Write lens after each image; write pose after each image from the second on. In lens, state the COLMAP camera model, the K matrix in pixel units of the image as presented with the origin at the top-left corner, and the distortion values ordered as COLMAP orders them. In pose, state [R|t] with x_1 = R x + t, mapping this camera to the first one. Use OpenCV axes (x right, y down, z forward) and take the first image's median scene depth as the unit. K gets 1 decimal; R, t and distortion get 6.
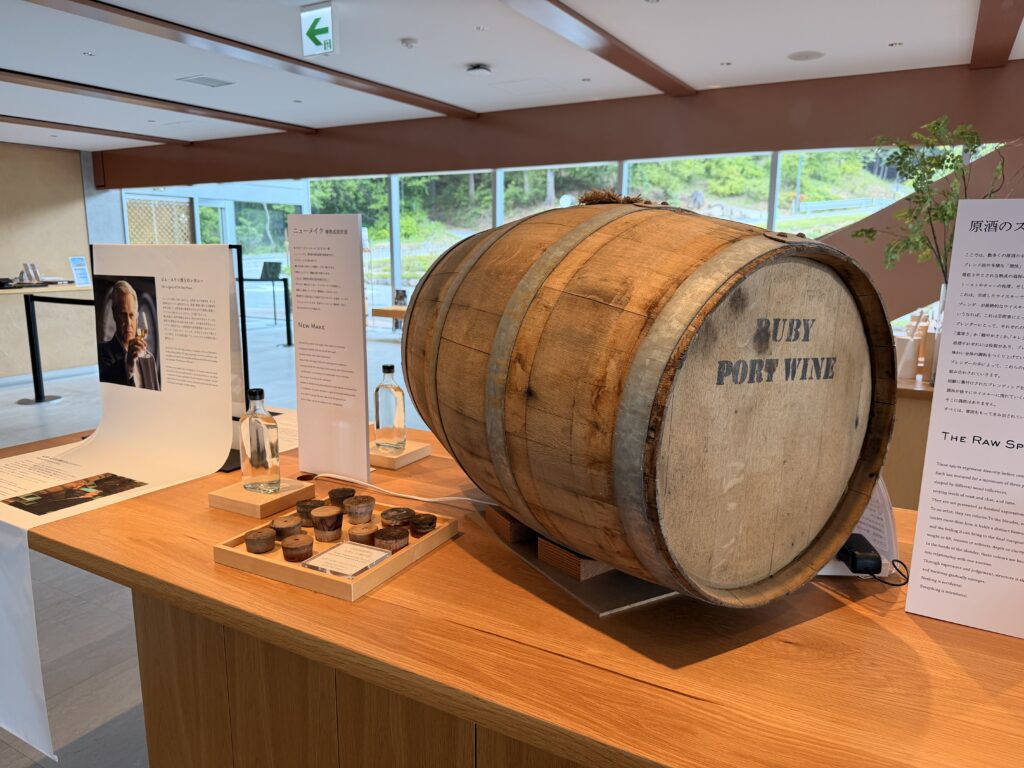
lens RADIAL K [[721.2, 0, 512.0], [0, 721.2, 384.0], [0, 0, 1]] dist [0.088354, -0.102996]
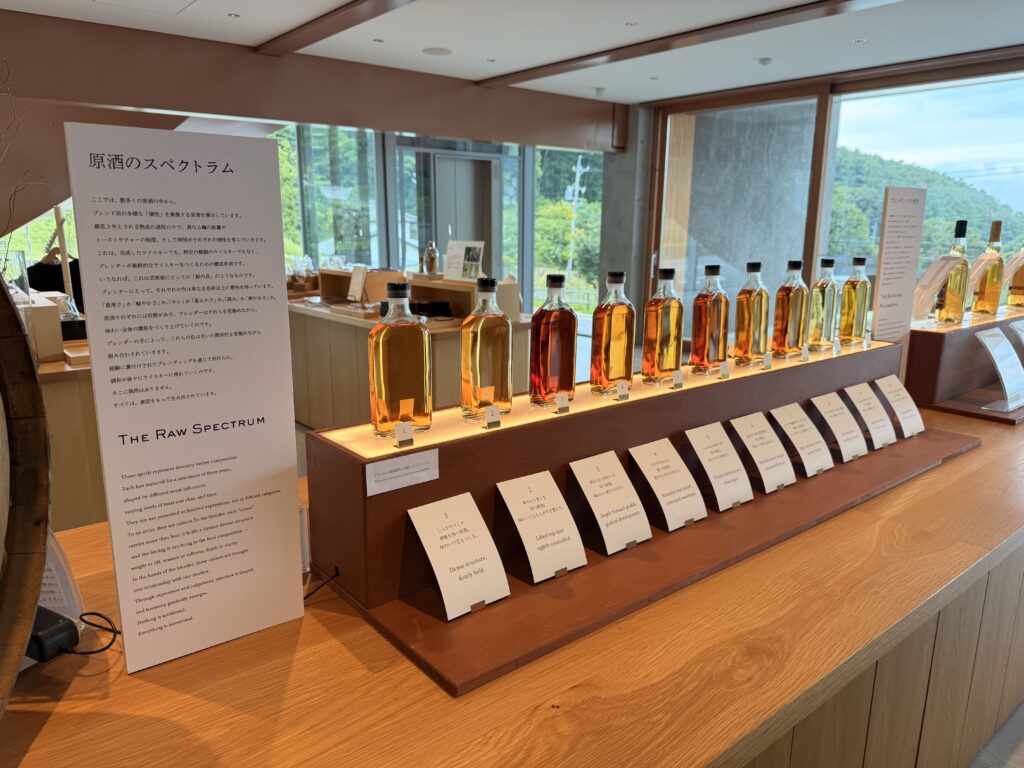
lens RADIAL K [[726.8, 0, 512.0], [0, 726.8, 384.0], [0, 0, 1]] dist [-0.007717, -0.005678]
pose [[0.346212, -0.210014, 0.914347, 0.053252], [0.173907, 0.972097, 0.157429, -0.034904], [-0.921897, 0.104507, 0.373075, 0.345654]]
